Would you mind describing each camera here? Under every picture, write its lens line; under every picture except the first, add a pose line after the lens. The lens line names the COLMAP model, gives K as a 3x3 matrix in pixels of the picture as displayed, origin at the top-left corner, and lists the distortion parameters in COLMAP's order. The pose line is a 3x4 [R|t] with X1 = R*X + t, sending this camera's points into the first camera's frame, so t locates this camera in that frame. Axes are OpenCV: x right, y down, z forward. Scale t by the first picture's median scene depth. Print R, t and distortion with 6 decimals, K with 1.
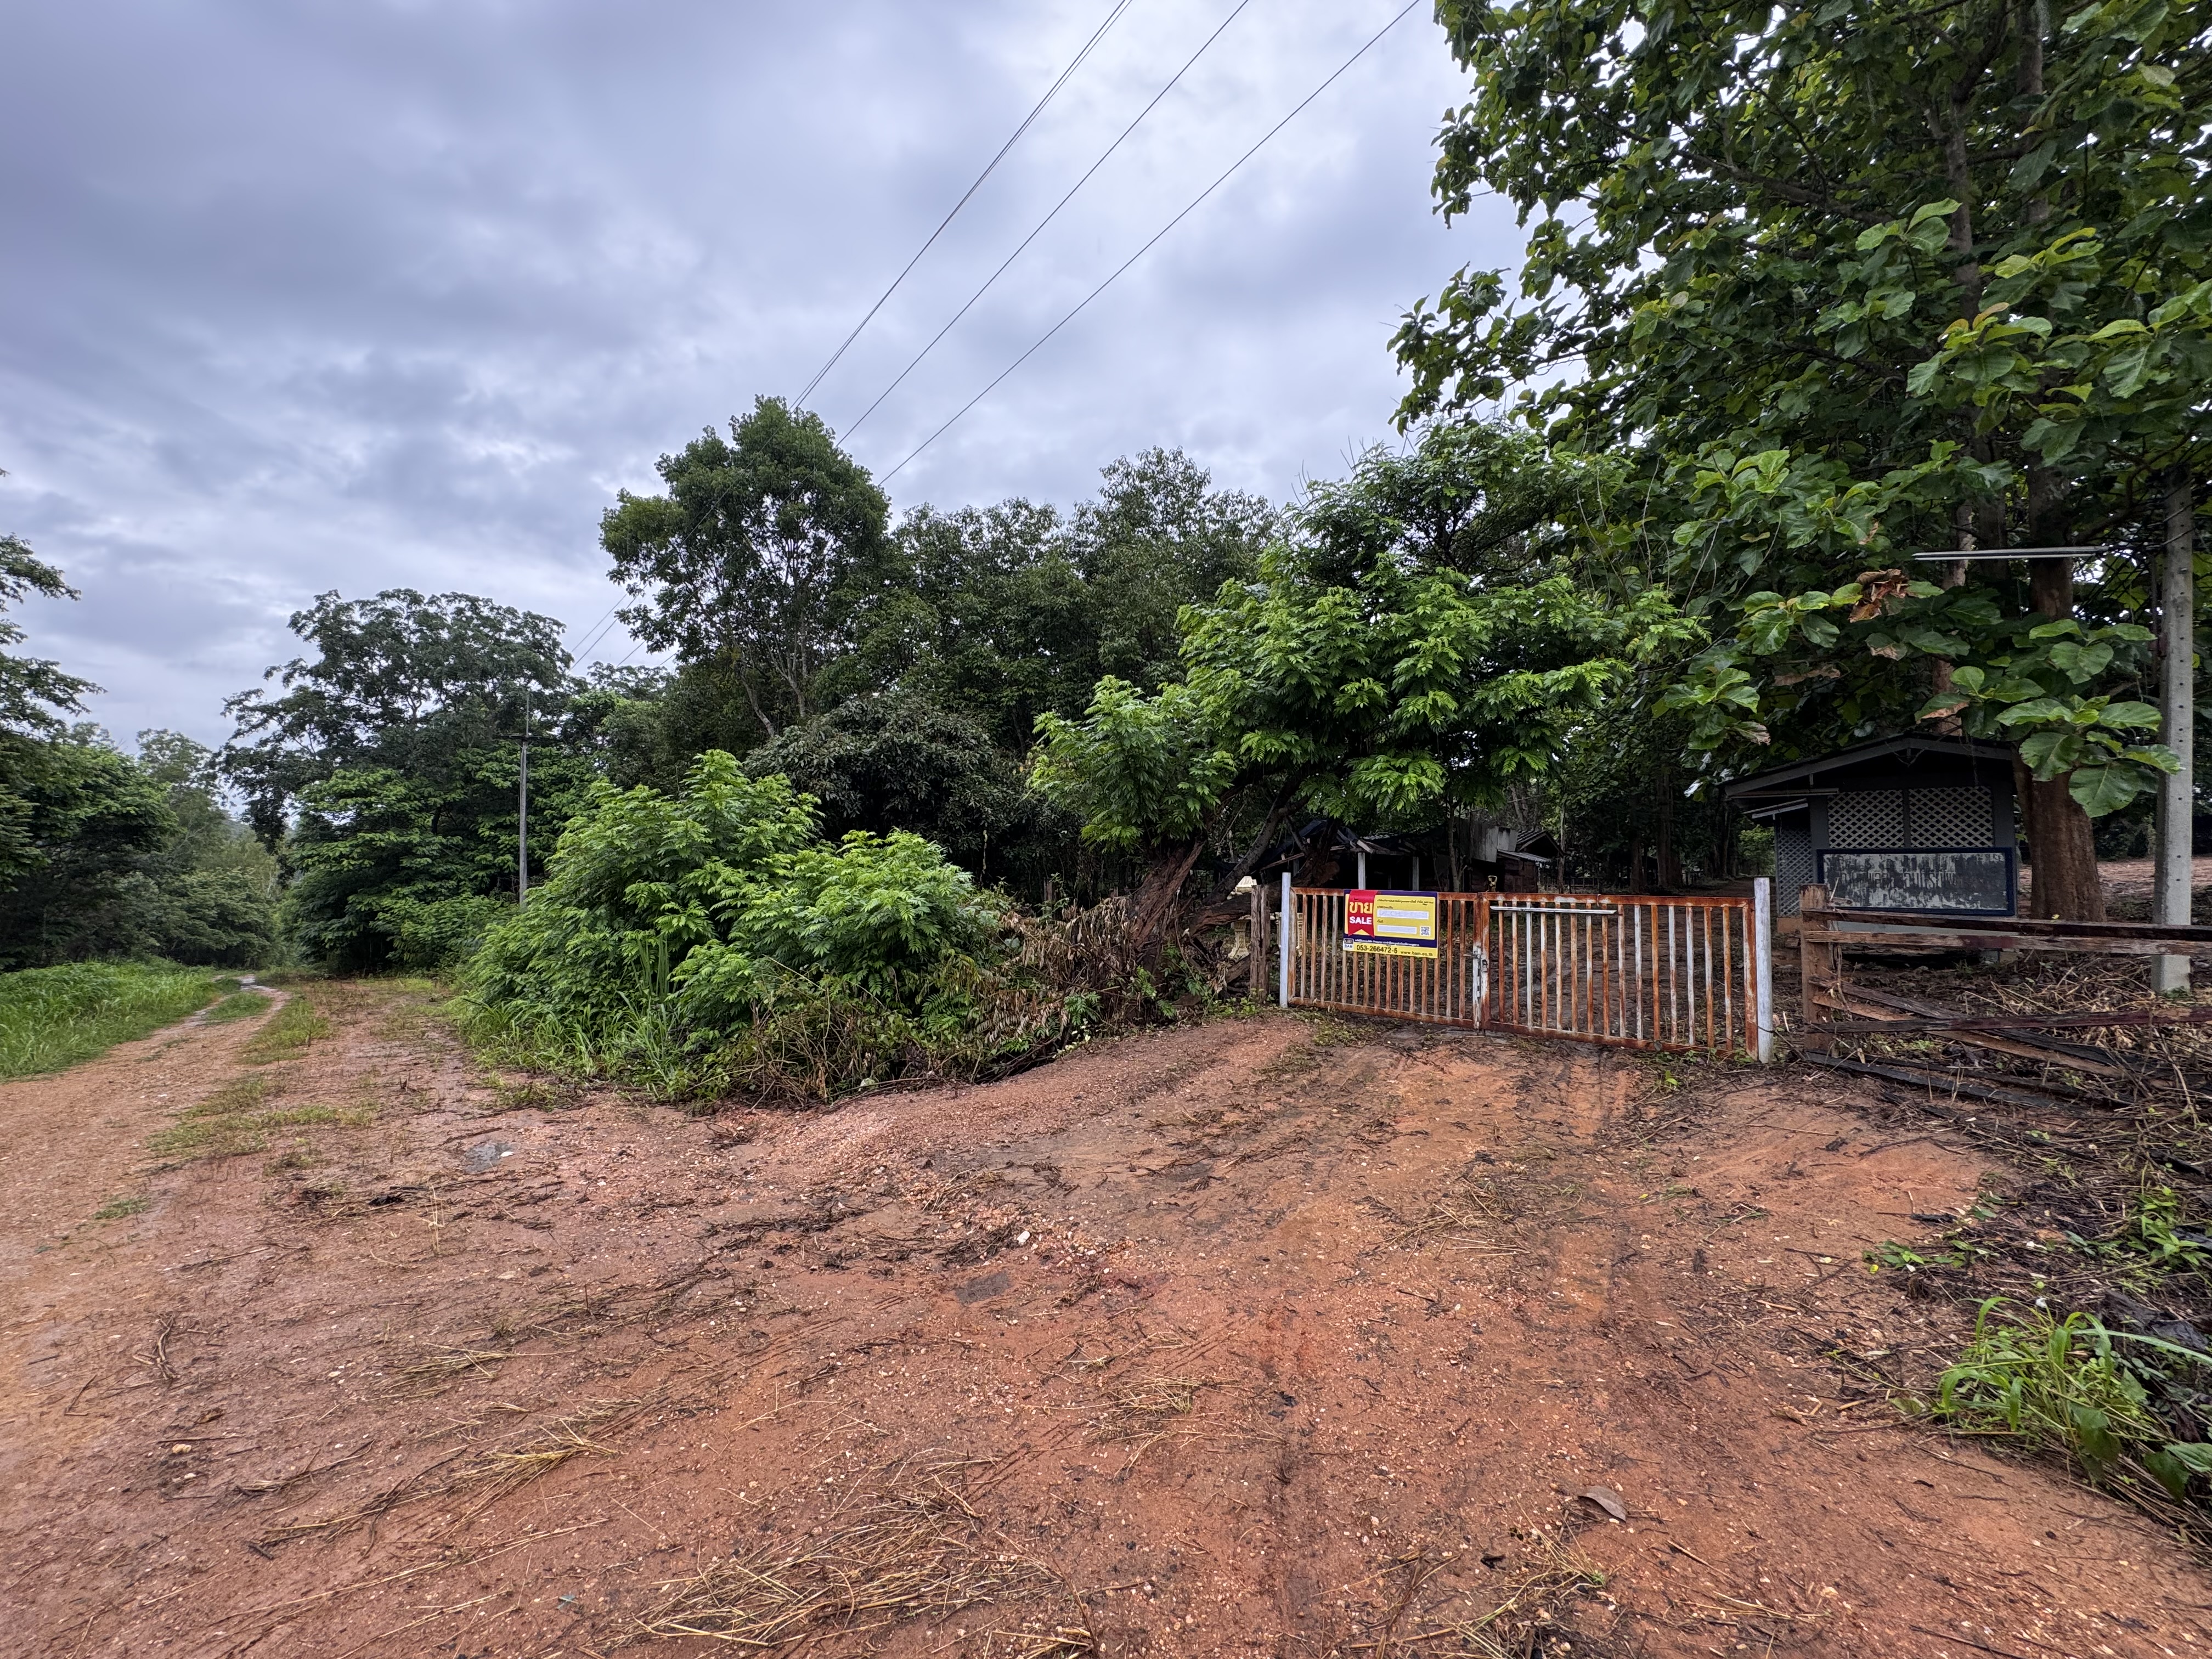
lens RADIAL K [[882.5, 0, 1106.0], [0, 882.5, 829.5], [0, 0, 1]] dist [-0.001880, -0.000015]
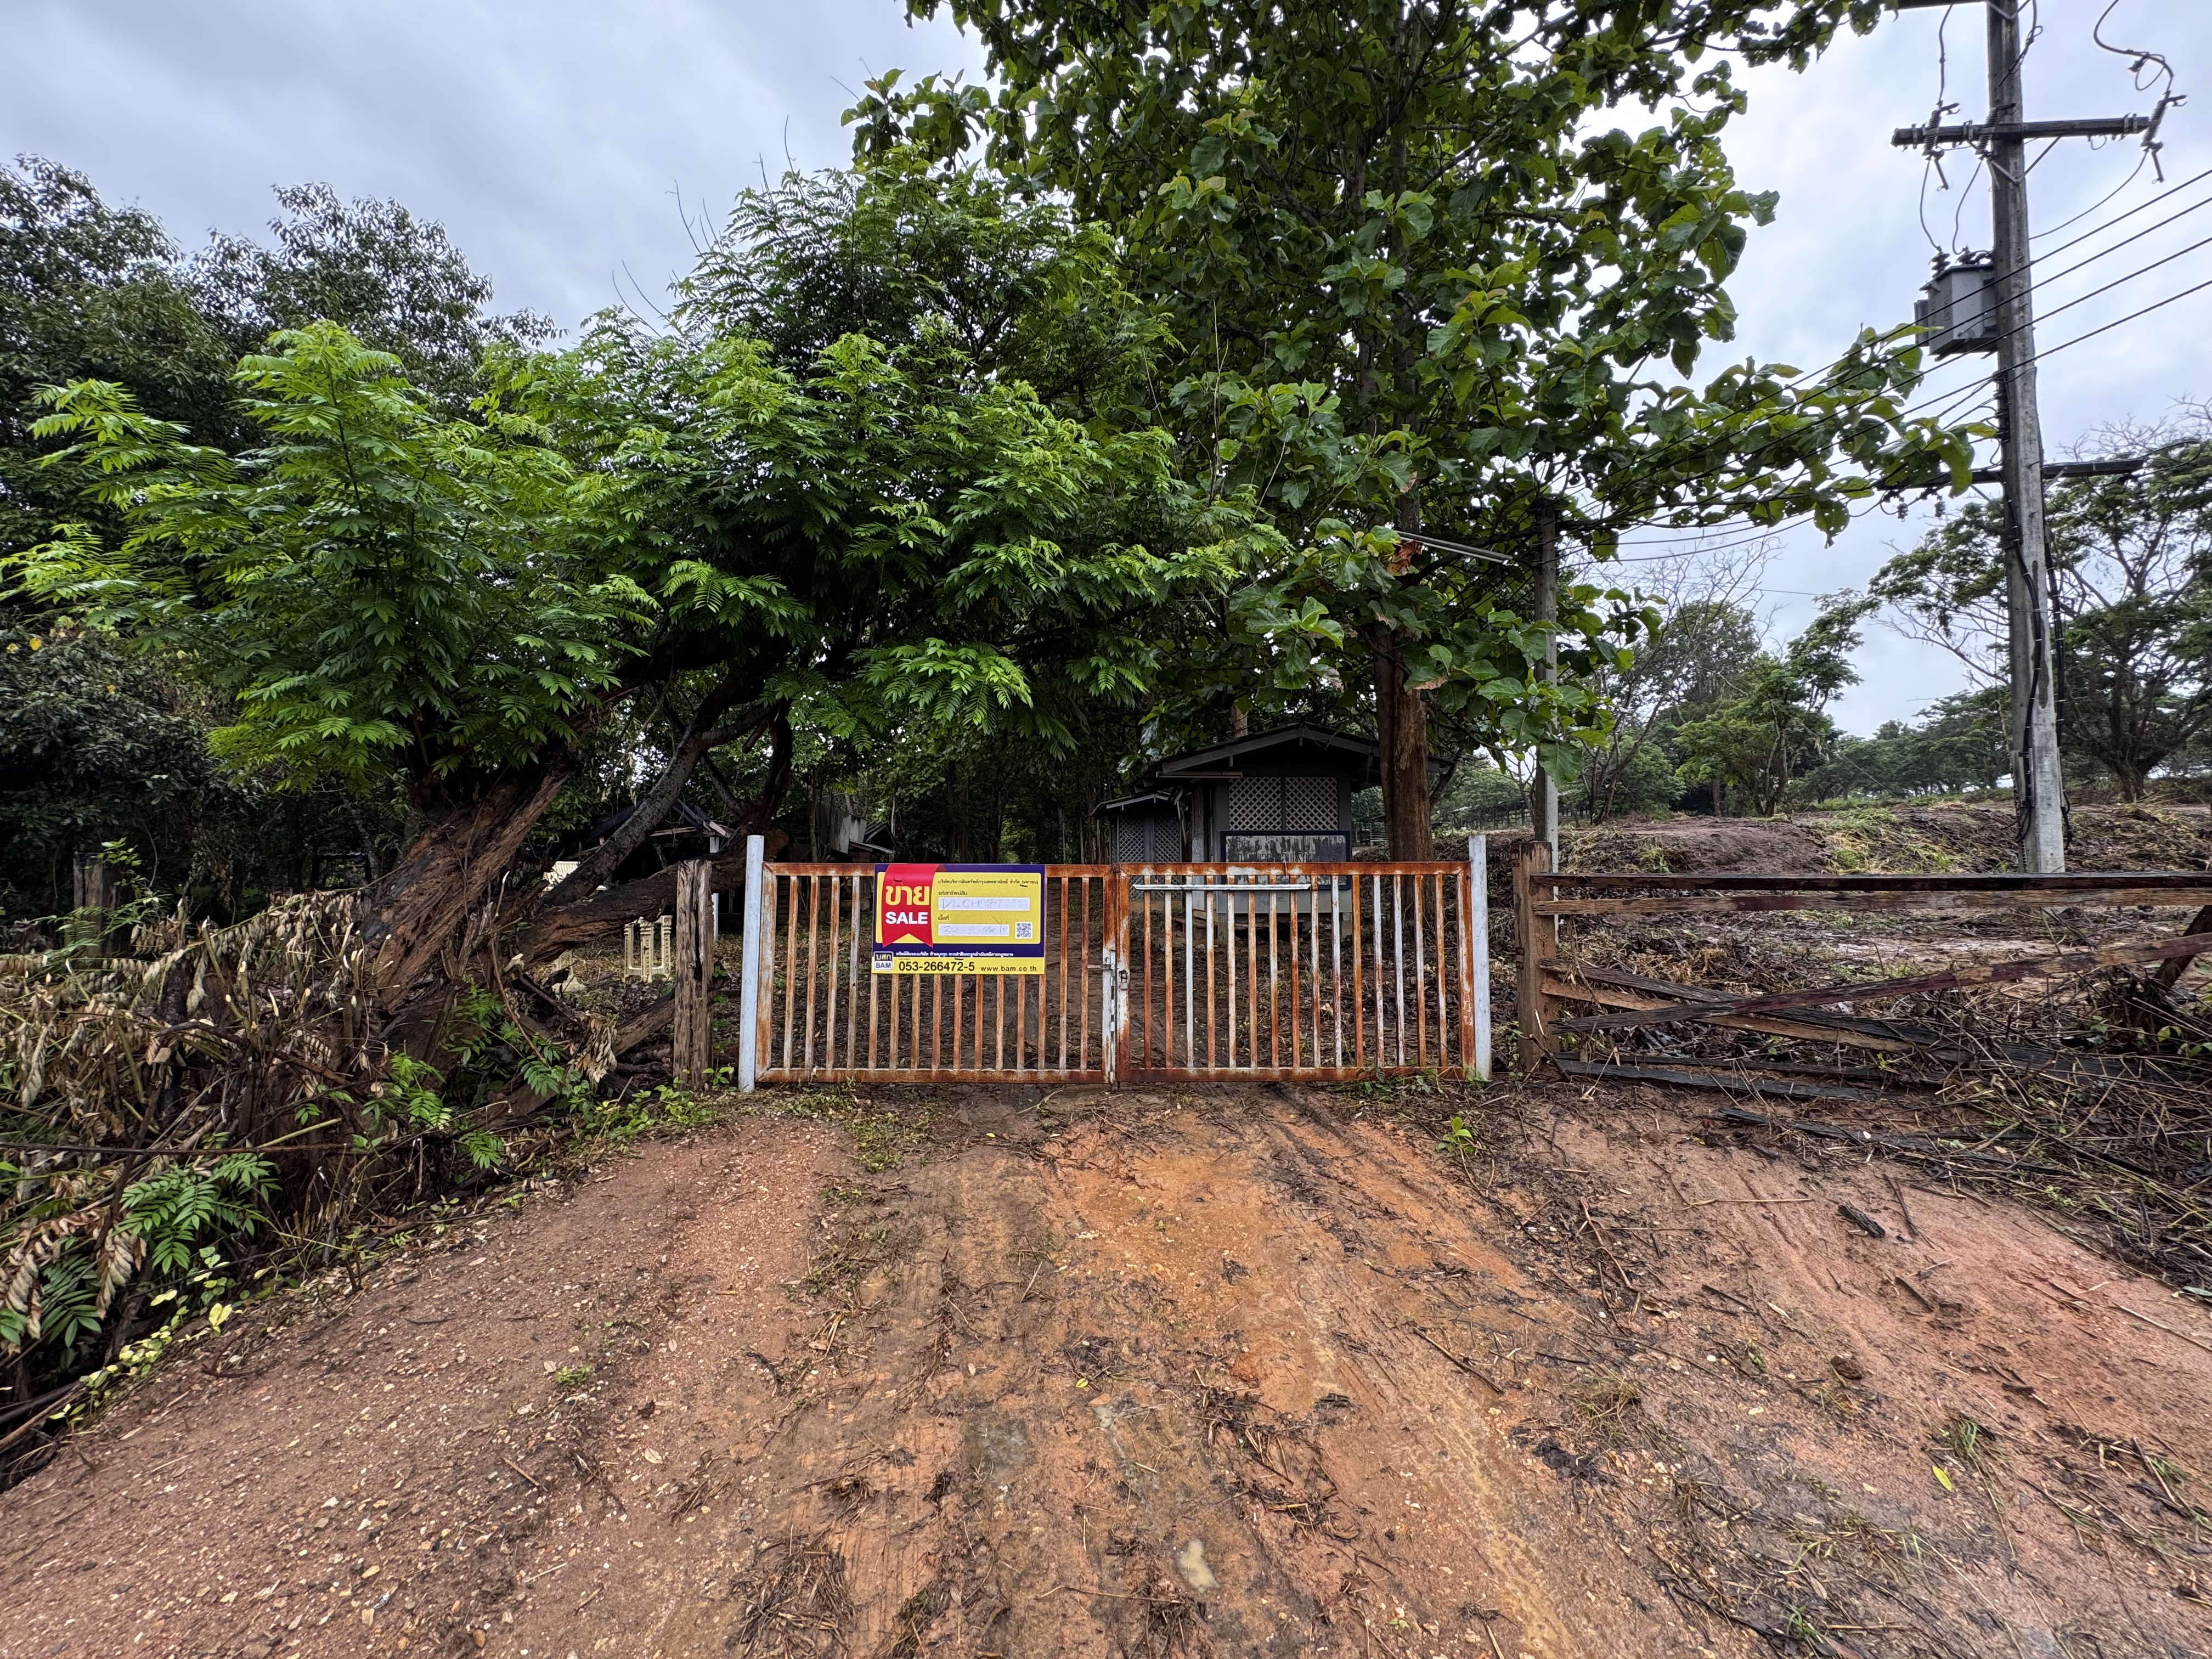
lens RADIAL K [[882.5, 0, 1106.0], [0, 882.5, 829.5], [0, 0, 1]] dist [-0.001880, -0.000015]
pose [[0.719392, 0.023266, 0.694214, -0.013686], [-0.023552, 0.999681, -0.009097, 0.046874], [-0.694205, -0.009805, 0.719711, 0.488425]]
